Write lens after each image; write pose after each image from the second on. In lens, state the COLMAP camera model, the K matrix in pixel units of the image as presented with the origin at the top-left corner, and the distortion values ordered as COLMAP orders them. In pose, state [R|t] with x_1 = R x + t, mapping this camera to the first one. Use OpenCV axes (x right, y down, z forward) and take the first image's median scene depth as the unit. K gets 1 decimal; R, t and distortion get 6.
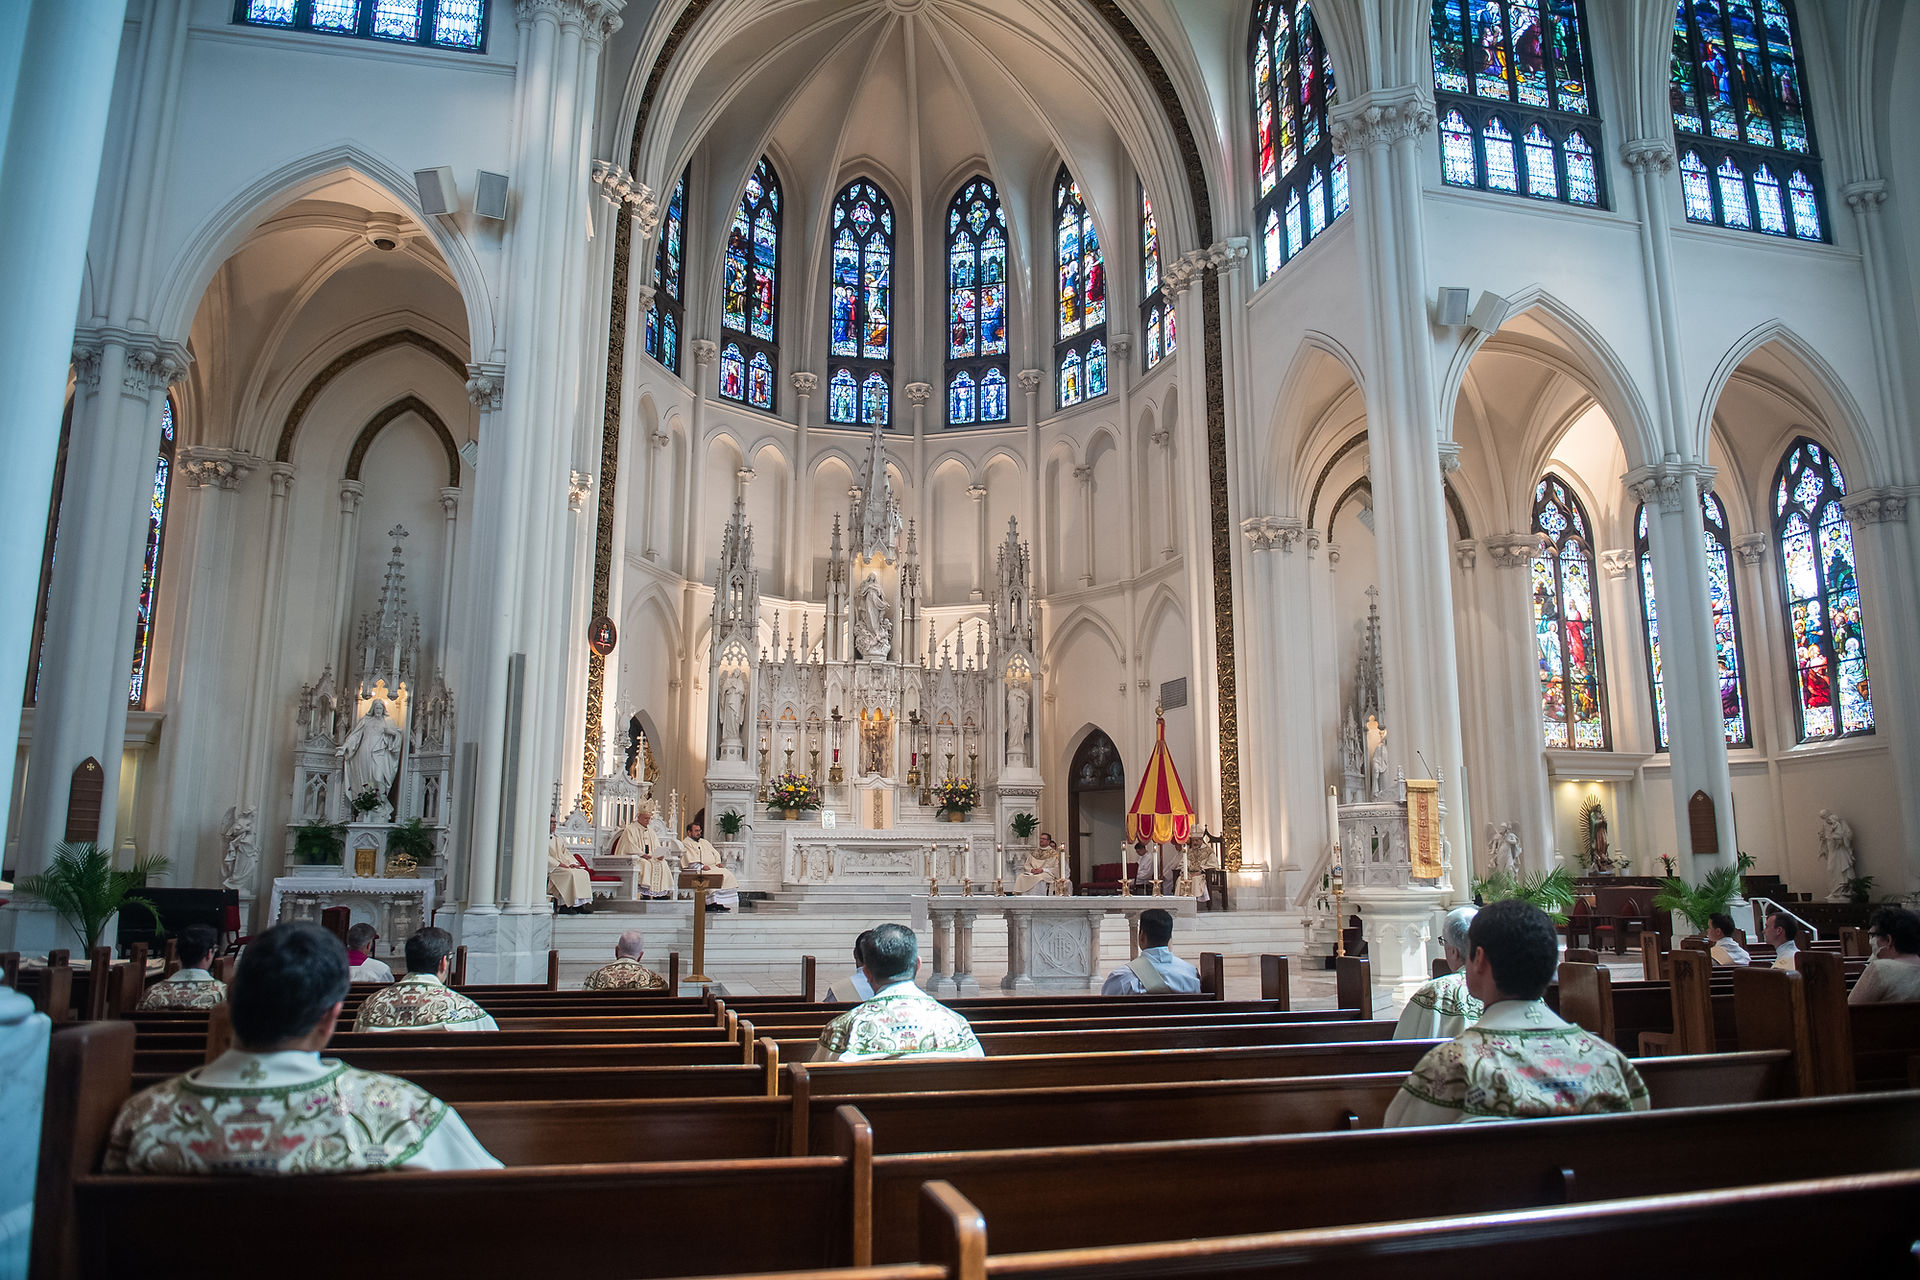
lens RADIAL K [[1316.4, 0, 960.0], [0, 1316.4, 640.0], [0, 0, 1]] dist [-0.044855, -0.005075]
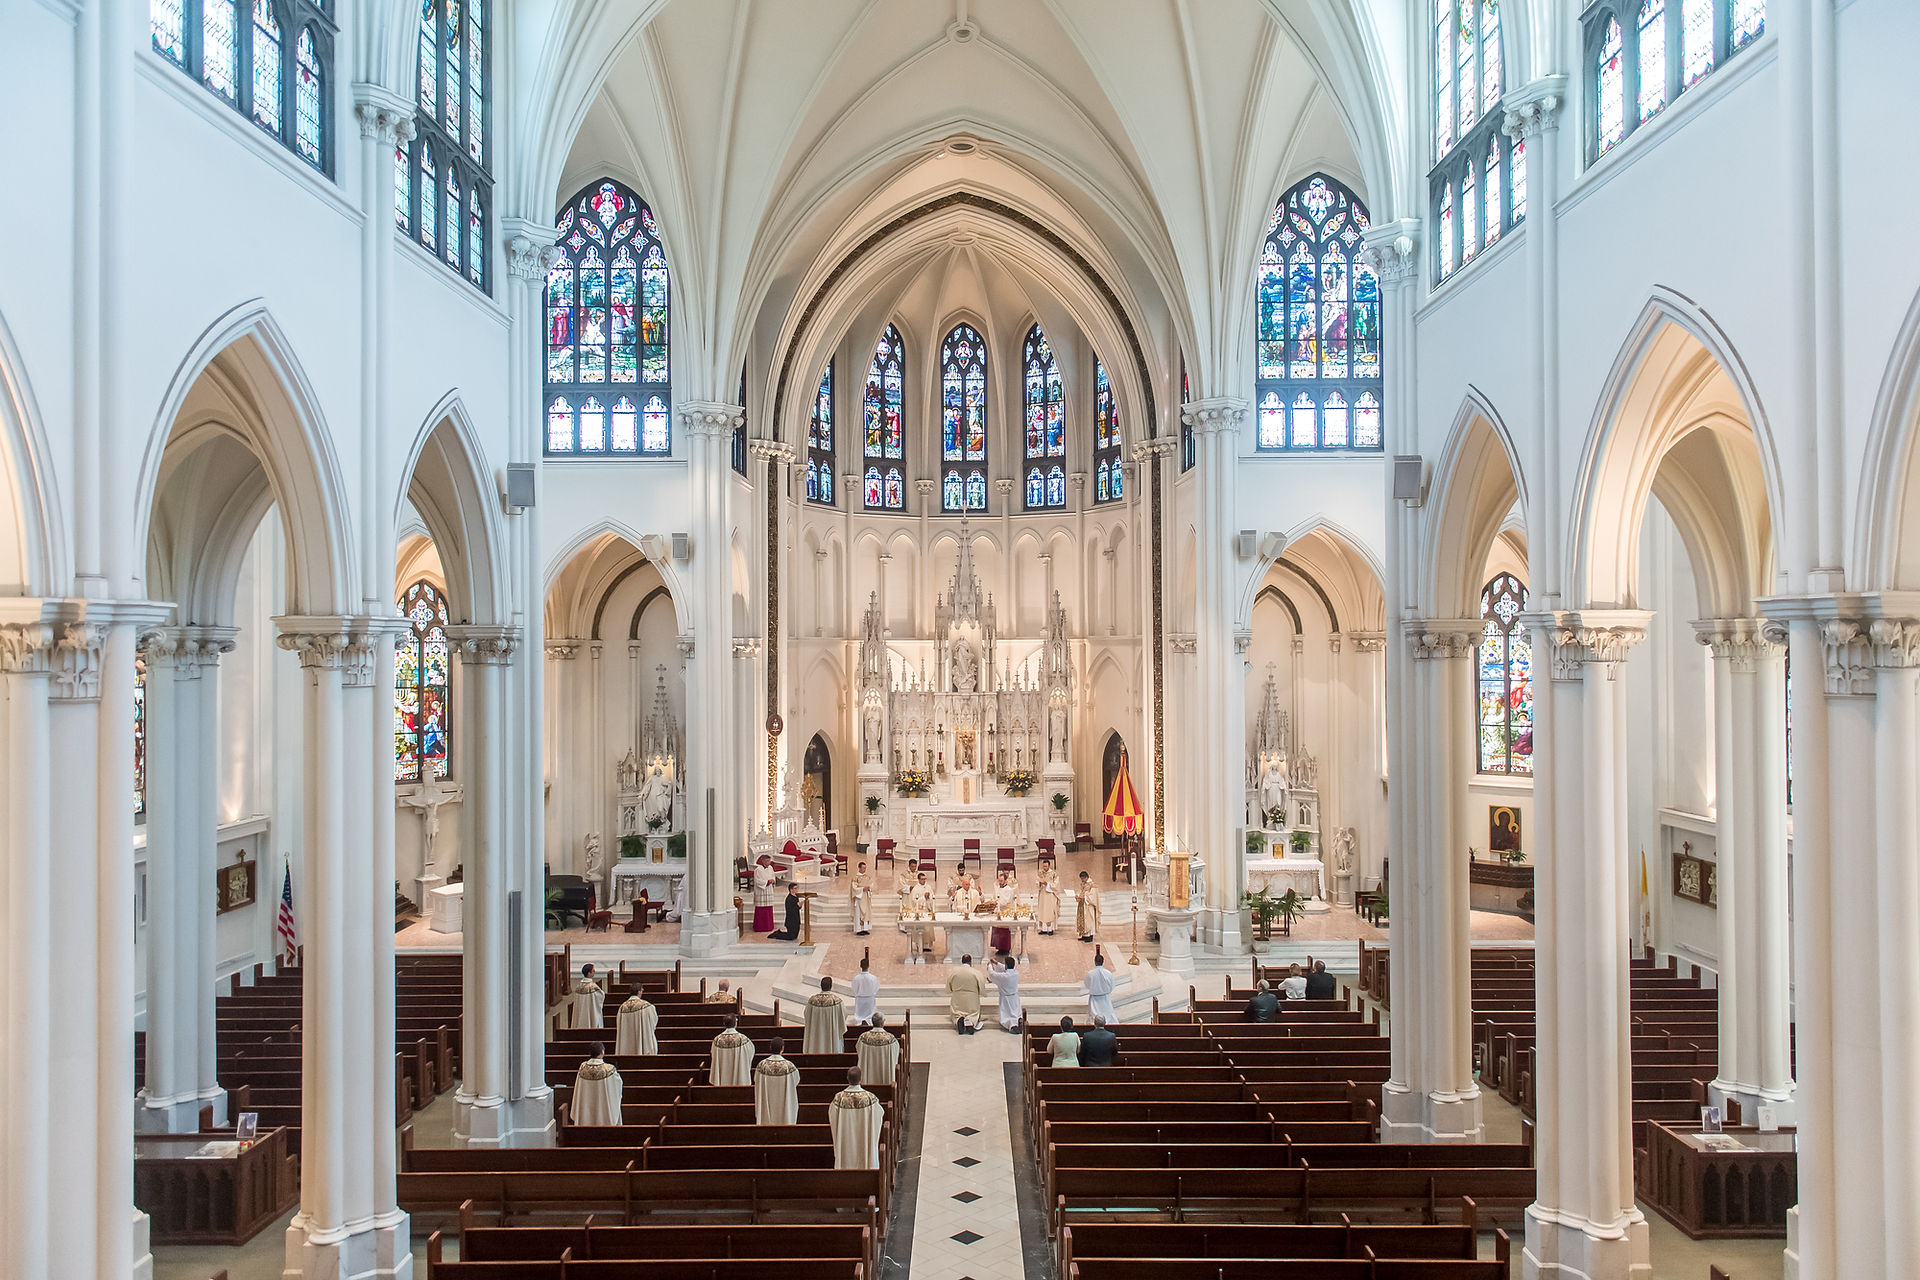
lens RADIAL K [[1304.8, 0, 960.0], [0, 1304.8, 640.0], [0, 0, 1]] dist [0.005933, -0.000313]
pose [[0.971512, -0.009796, -0.236788, 0.289123], [0.051040, 0.984347, 0.168689, -0.300039], [0.231429, -0.175969, 0.956805, -0.447730]]
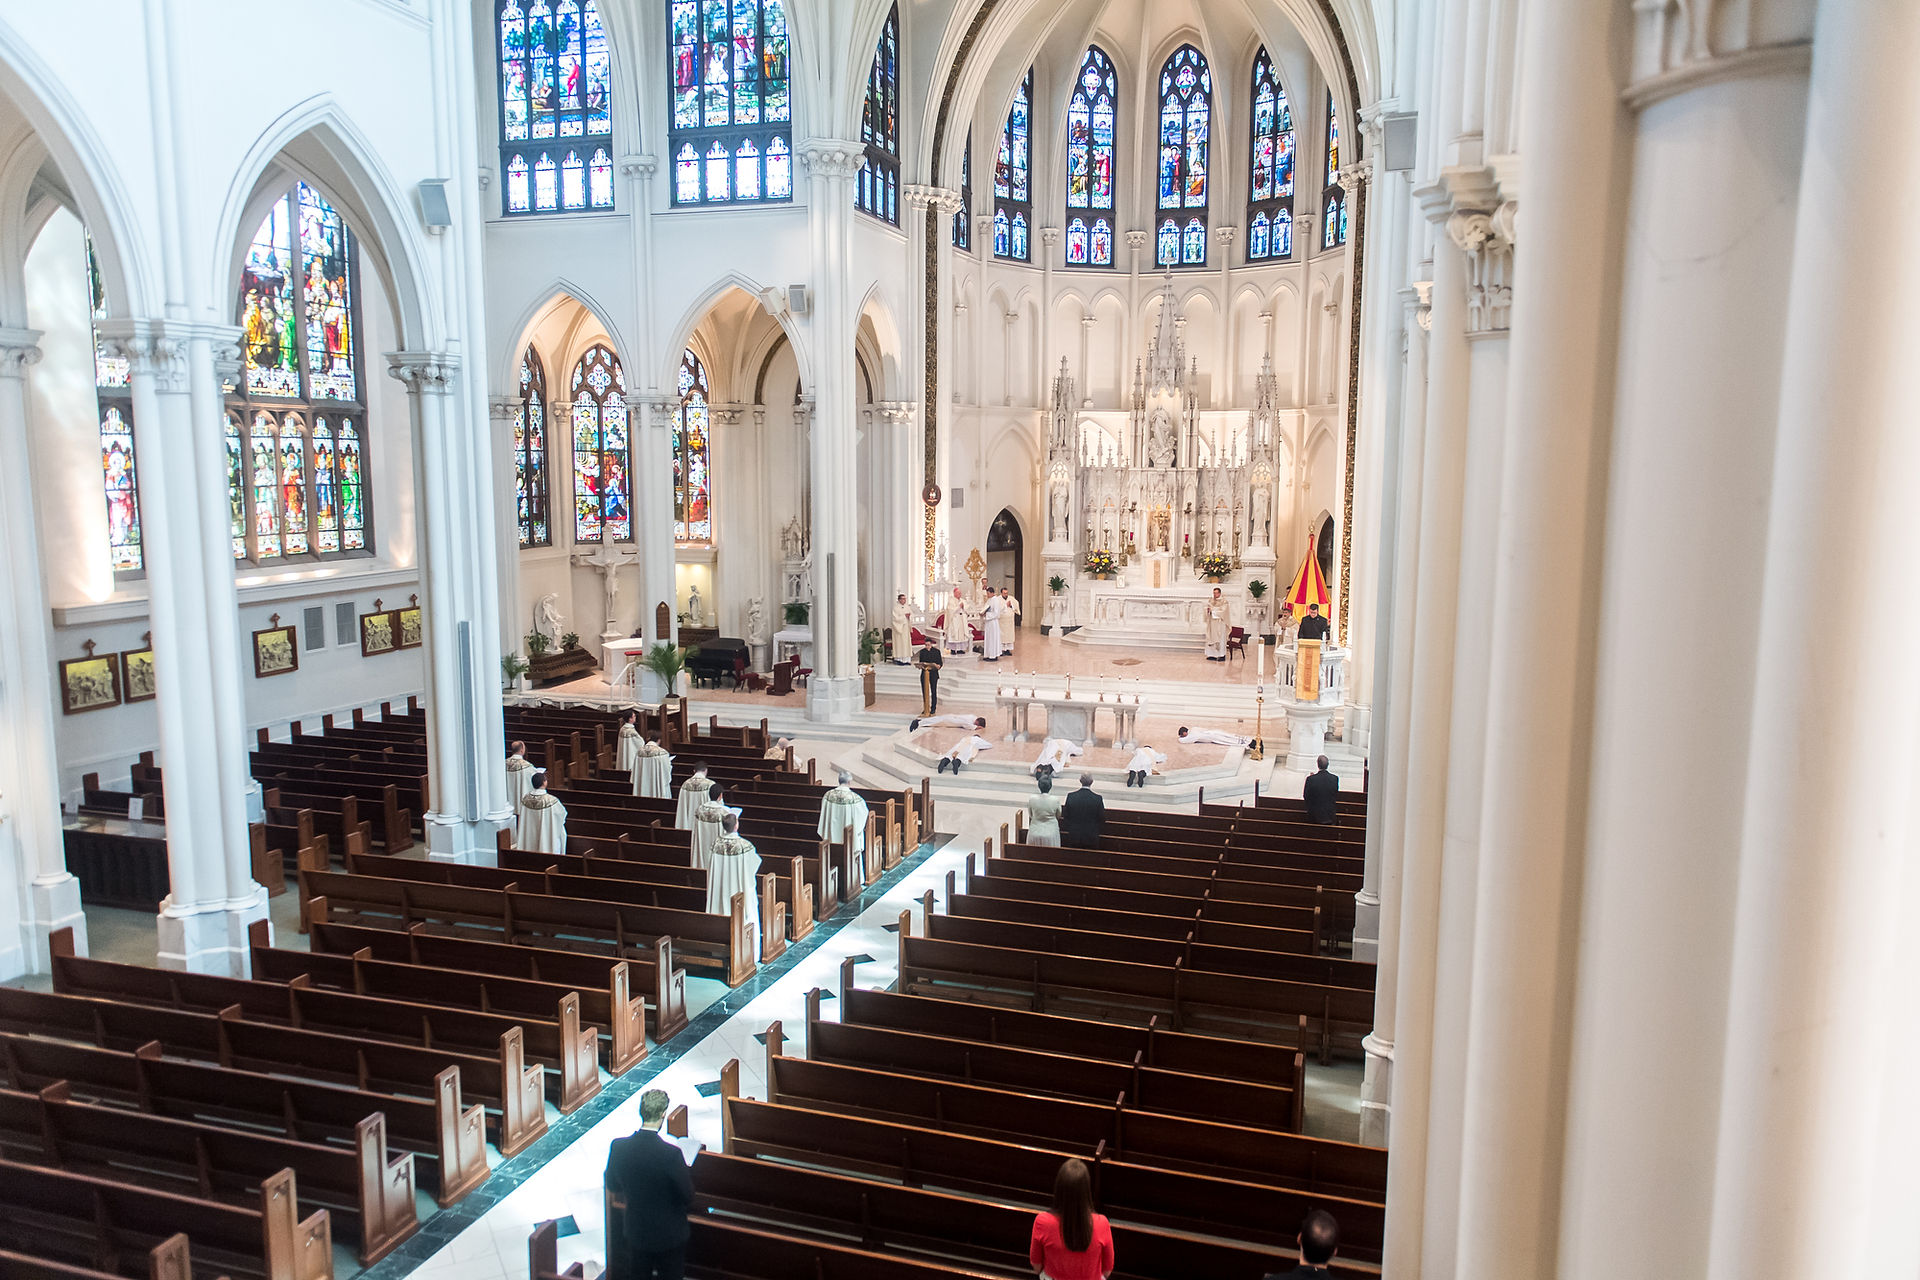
lens RADIAL K [[1329.8, 0, 960.0], [0, 1329.8, 640.0], [0, 0, 1]] dist [0.006473, 0.000617]
pose [[0.862517, 0.070934, -0.501032, 0.472643], [0.090926, 0.952286, 0.291350, -0.241430], [0.497792, -0.296851, 0.814913, -0.322089]]
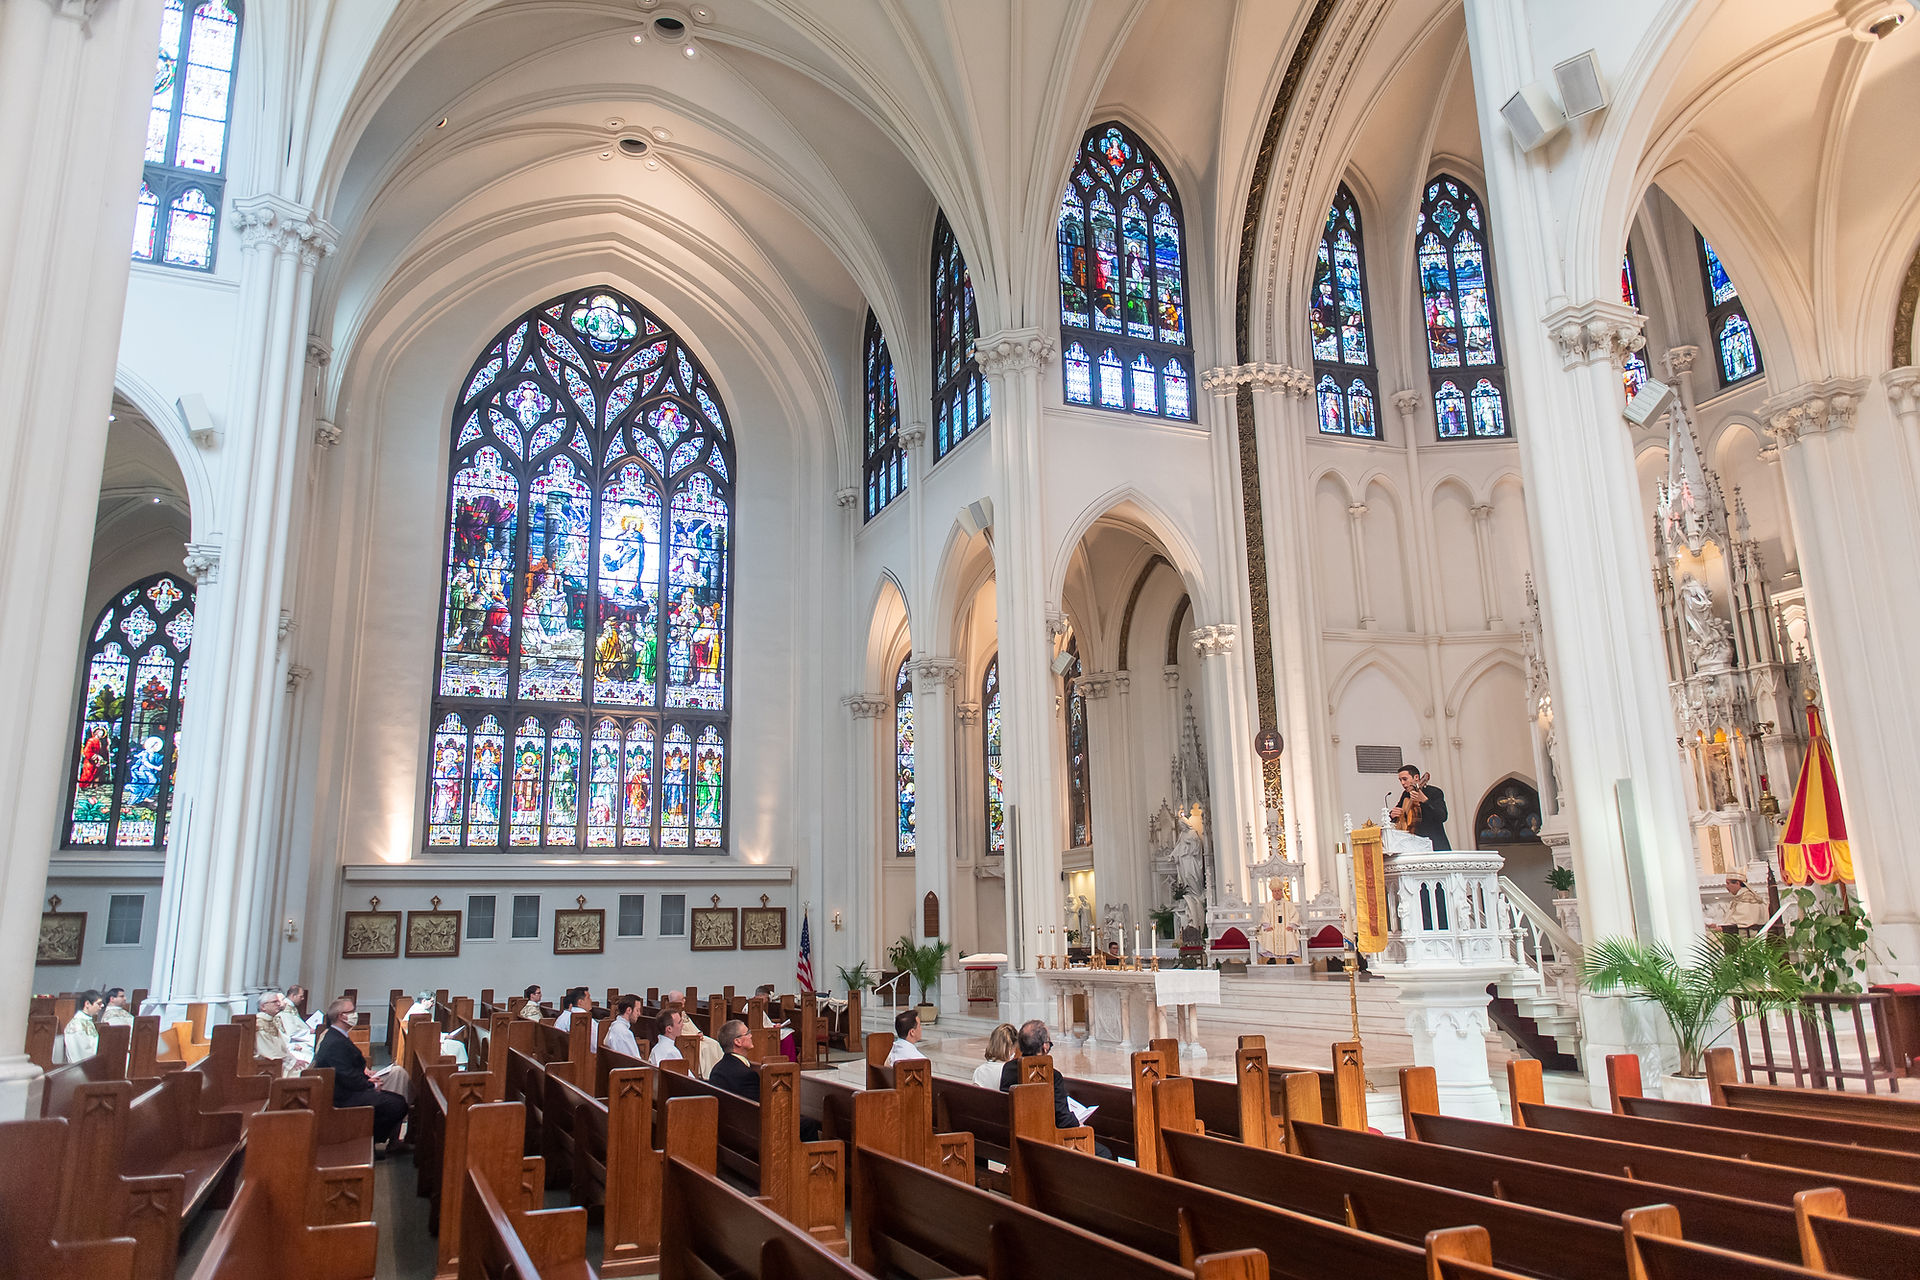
lens RADIAL K [[1304.8, 0, 960.0], [0, 1304.8, 640.0], [0, 0, 1]] dist [0.005933, -0.000313]
pose [[0.179607, -0.230015, -0.956470, 0.650140], [0.204287, 0.959806, -0.192457, 0.059011], [0.962293, -0.160827, 0.219377, 0.354560]]
